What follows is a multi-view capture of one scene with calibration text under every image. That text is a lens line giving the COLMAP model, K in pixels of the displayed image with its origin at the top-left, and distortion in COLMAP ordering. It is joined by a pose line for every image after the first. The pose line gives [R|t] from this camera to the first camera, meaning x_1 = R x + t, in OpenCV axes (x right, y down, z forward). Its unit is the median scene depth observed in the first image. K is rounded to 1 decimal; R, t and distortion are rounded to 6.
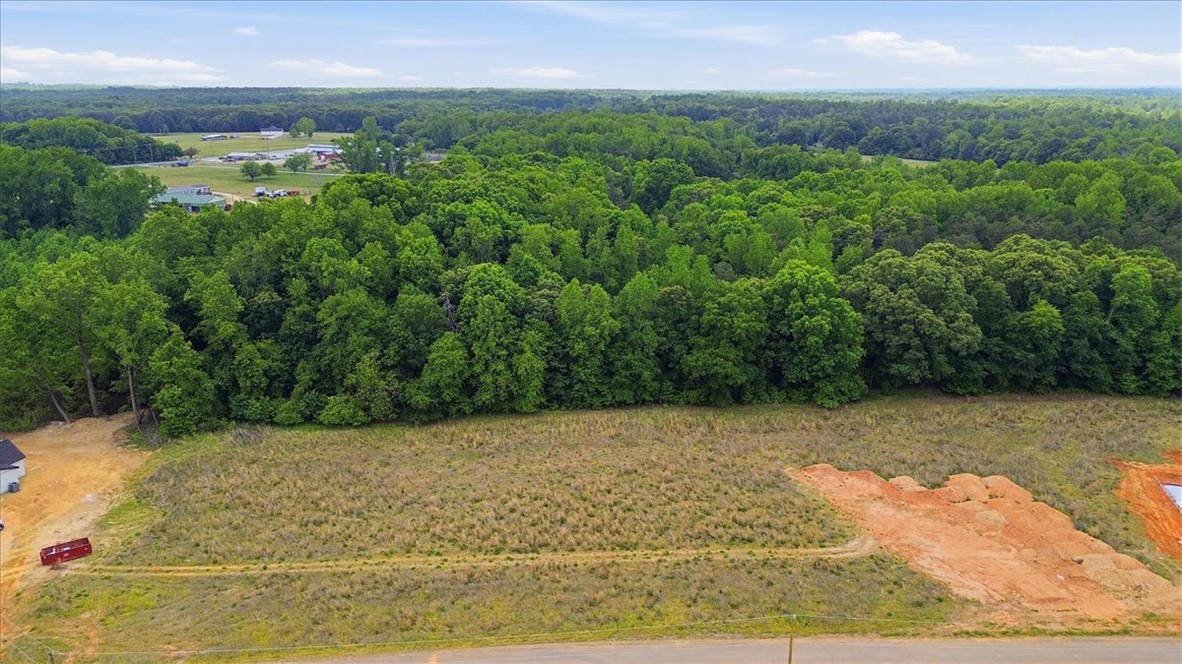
lens RADIAL K [[833.4, 0, 591.0], [0, 833.4, 332.0], [0, 0, 1]] dist [0.067688, -0.069079]
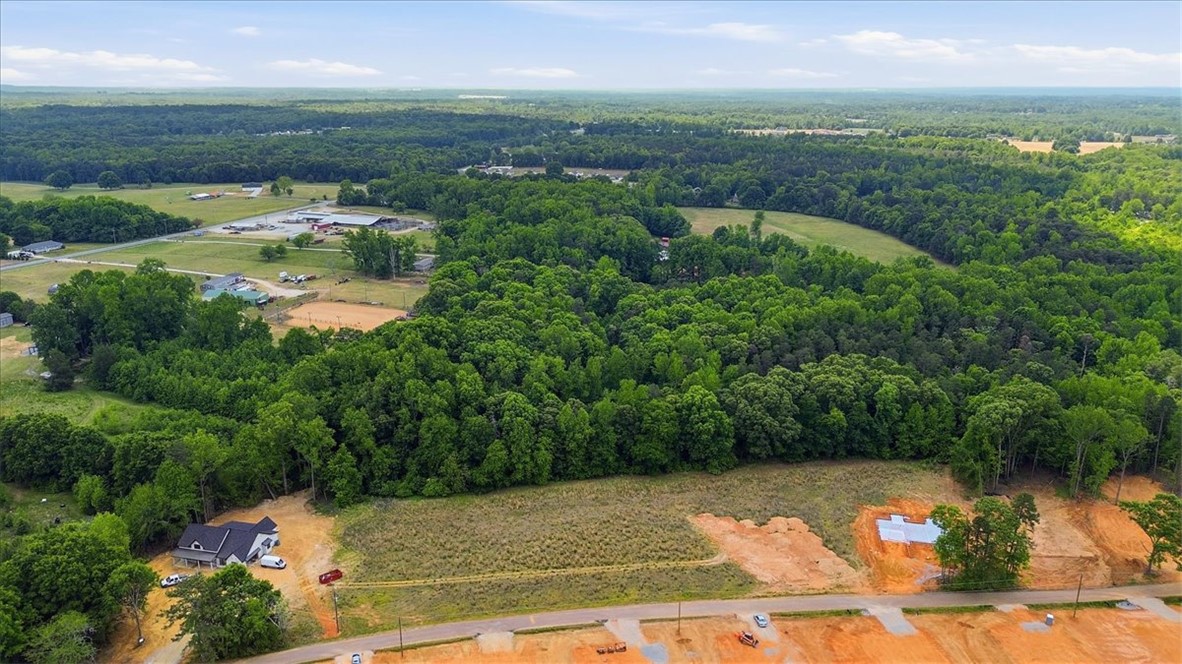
lens RADIAL K [[833.4, 0, 591.0], [0, 833.4, 332.0], [0, 0, 1]] dist [0.067688, -0.069079]
pose [[0.997039, -0.019107, 0.074489, -0.100824], [0.018789, 0.999811, 0.004965, -0.229075], [-0.074570, -0.003551, 0.997209, -0.741867]]
